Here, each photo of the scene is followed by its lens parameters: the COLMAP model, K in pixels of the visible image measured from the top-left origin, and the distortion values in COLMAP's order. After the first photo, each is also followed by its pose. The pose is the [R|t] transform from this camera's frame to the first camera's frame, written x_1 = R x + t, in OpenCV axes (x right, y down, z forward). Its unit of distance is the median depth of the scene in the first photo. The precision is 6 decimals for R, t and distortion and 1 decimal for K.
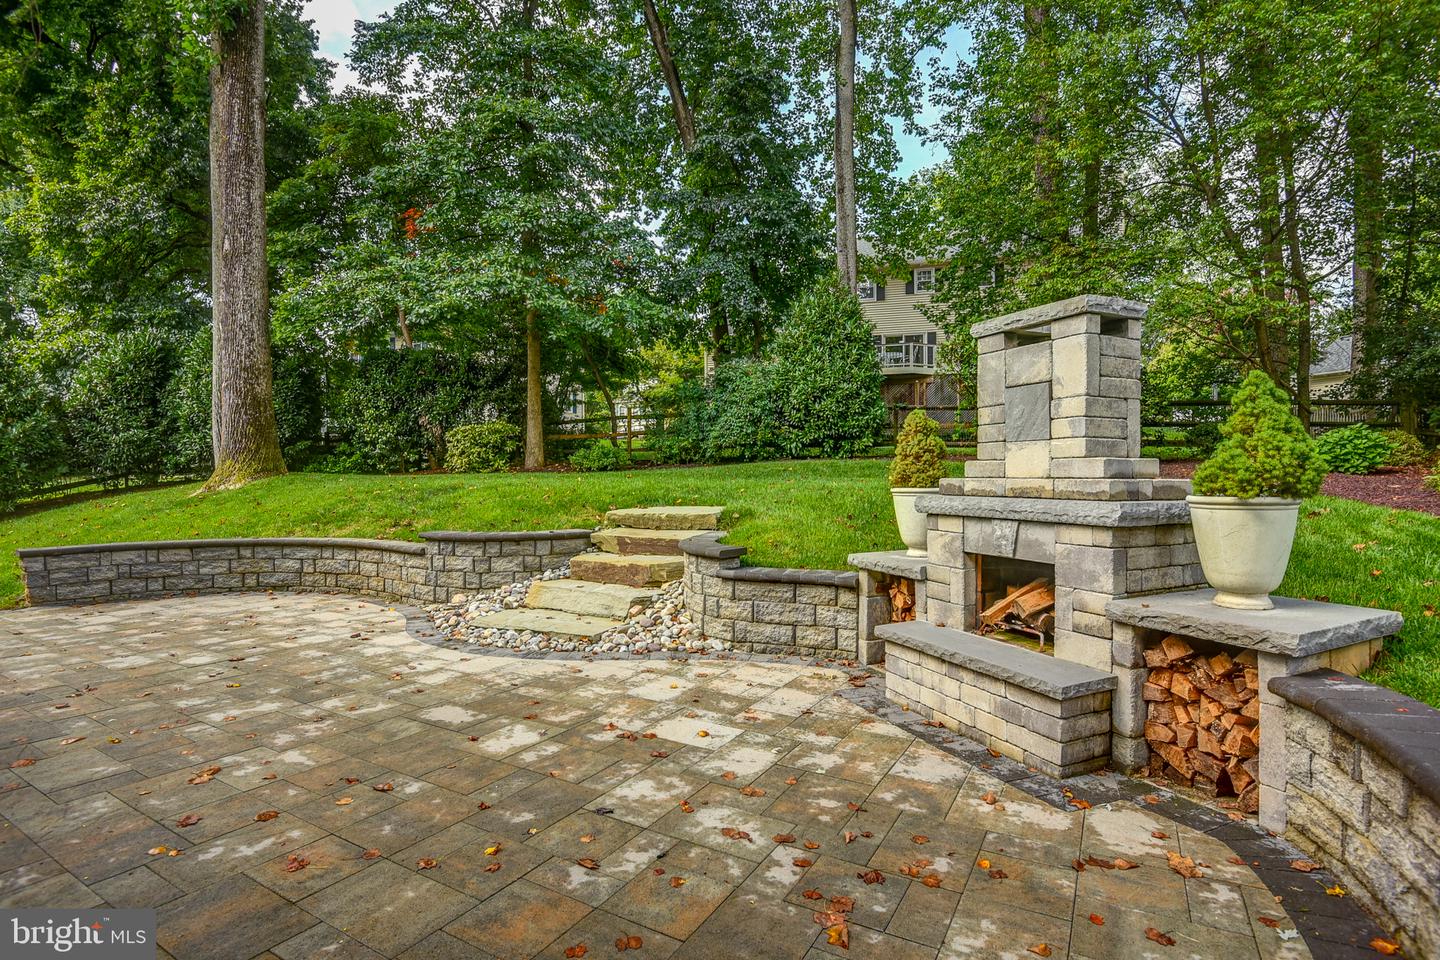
lens RADIAL K [[697.1, 0, 720.0], [0, 697.1, 480.0], [0, 0, 1]] dist [-0.000880, -0.000449]
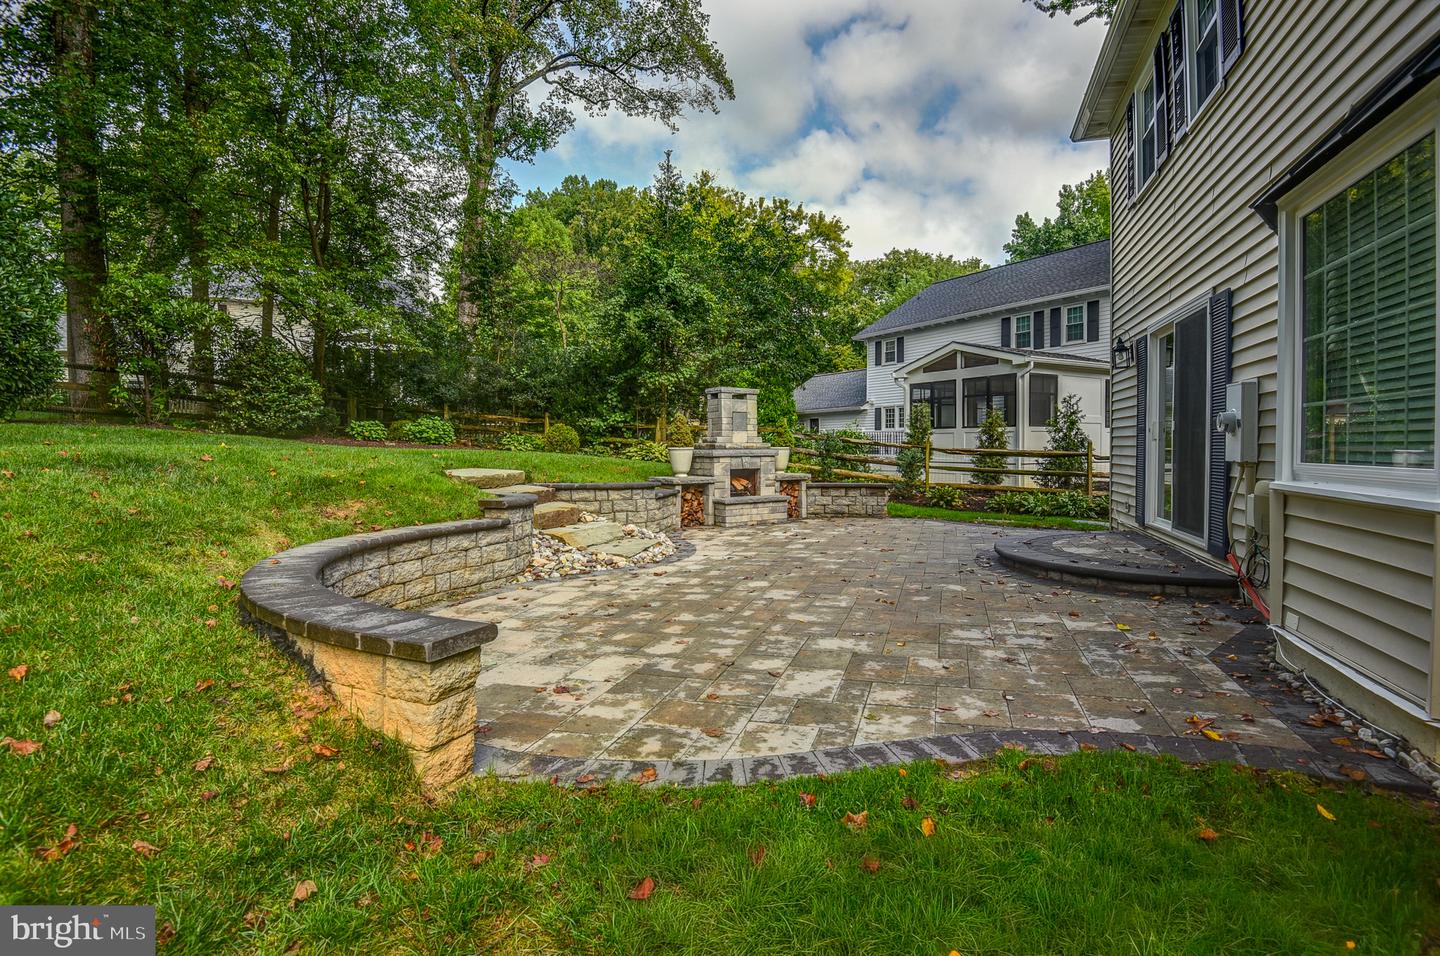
lens RADIAL K [[706.6, 0, 752.0], [0, 706.6, 476.0], [0, 0, 1]] dist [-0.016125, -0.000234]
pose [[-0.254335, -0.035170, 0.966476, -2.389839], [0.008735, 0.999214, 0.038660, 0.021194], [-0.967077, 0.018275, -0.253828, 1.617145]]
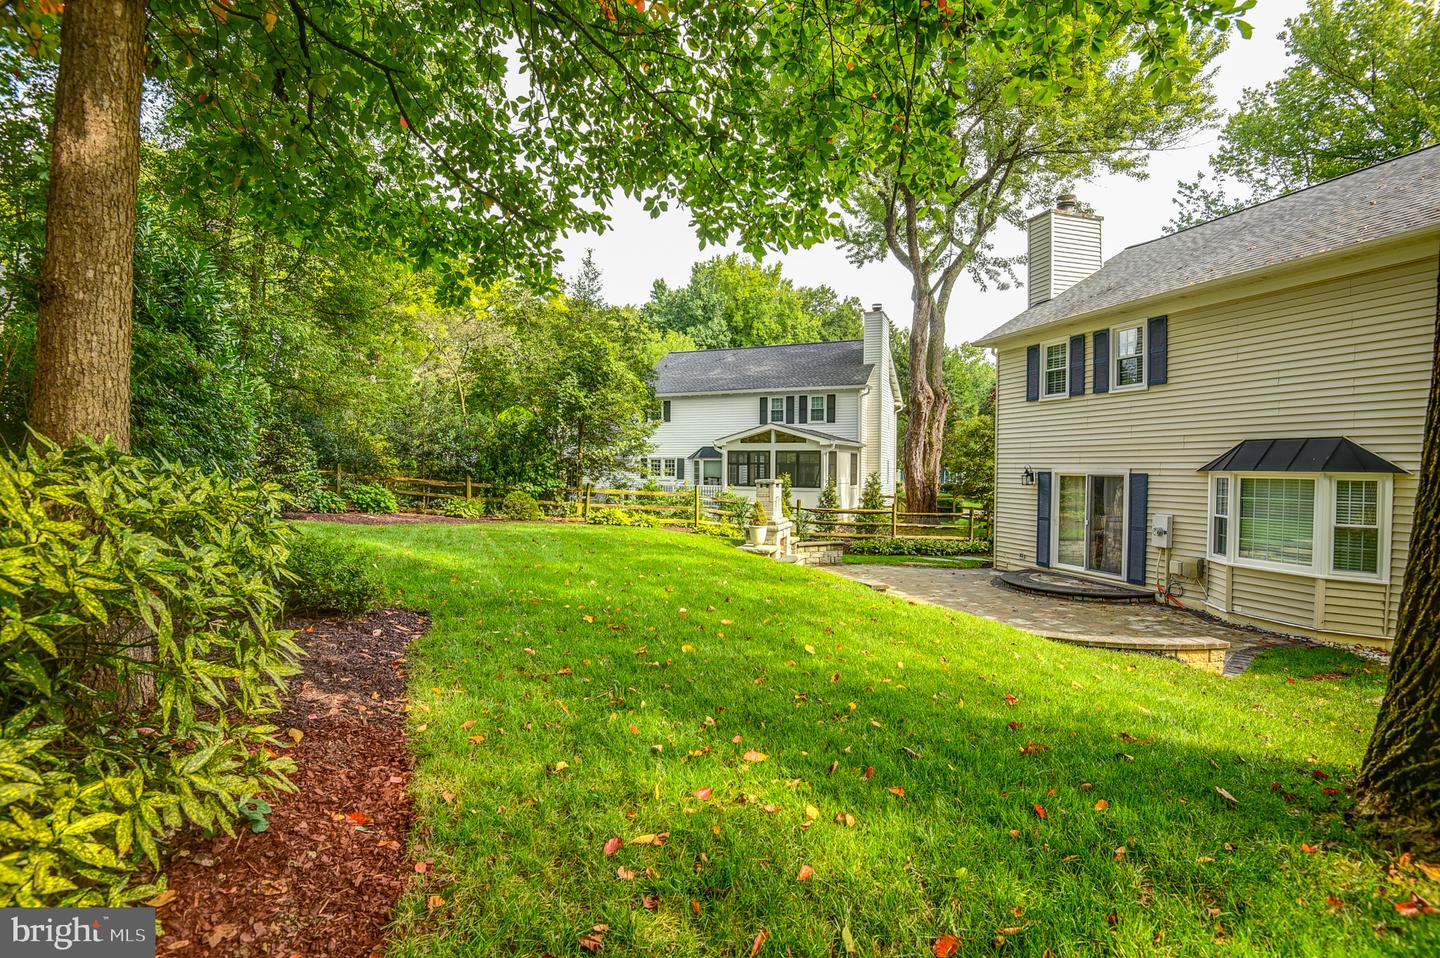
lens RADIAL K [[697.1, 0, 720.0], [0, 697.1, 479.0], [0, 0, 1]] dist [-0.000880, -0.000449]
pose [[-0.742839, -0.017145, 0.669251, -2.007016], [-0.004091, 0.999770, 0.021071, -0.315931], [-0.669458, 0.012915, -0.742738, 4.120026]]
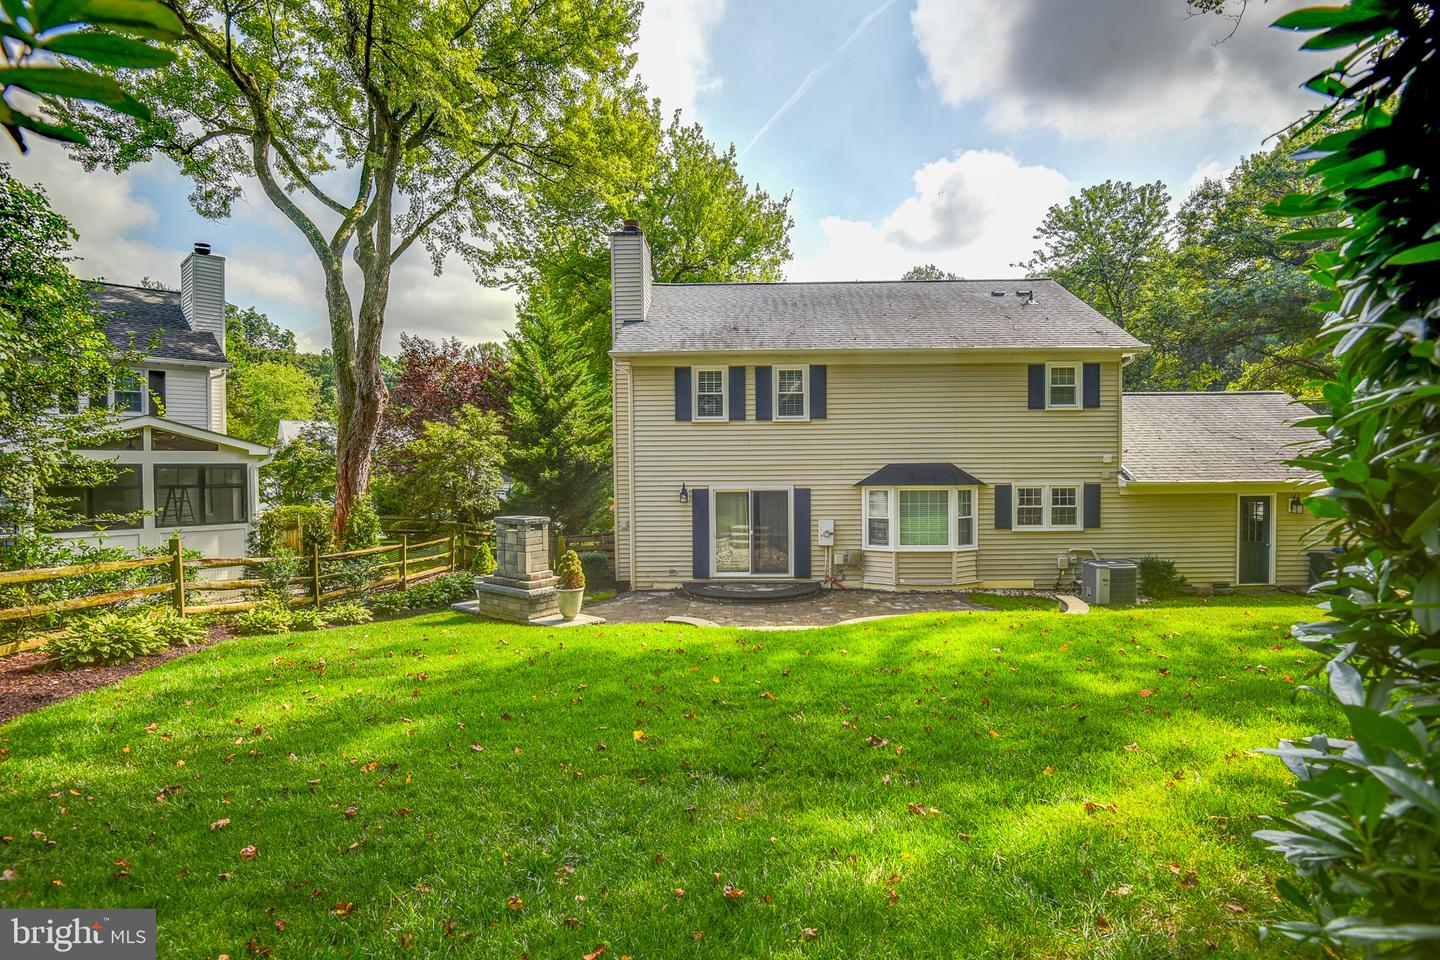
lens RADIAL K [[697.1, 0, 720.0], [0, 697.1, 480.0], [0, 0, 1]] dist [-0.000880, -0.000449]
pose [[-0.865299, 0.016917, -0.500971, 1.180625], [0.005716, 0.999698, 0.023886, -0.431515], [0.501224, 0.017805, -0.865135, 3.640832]]
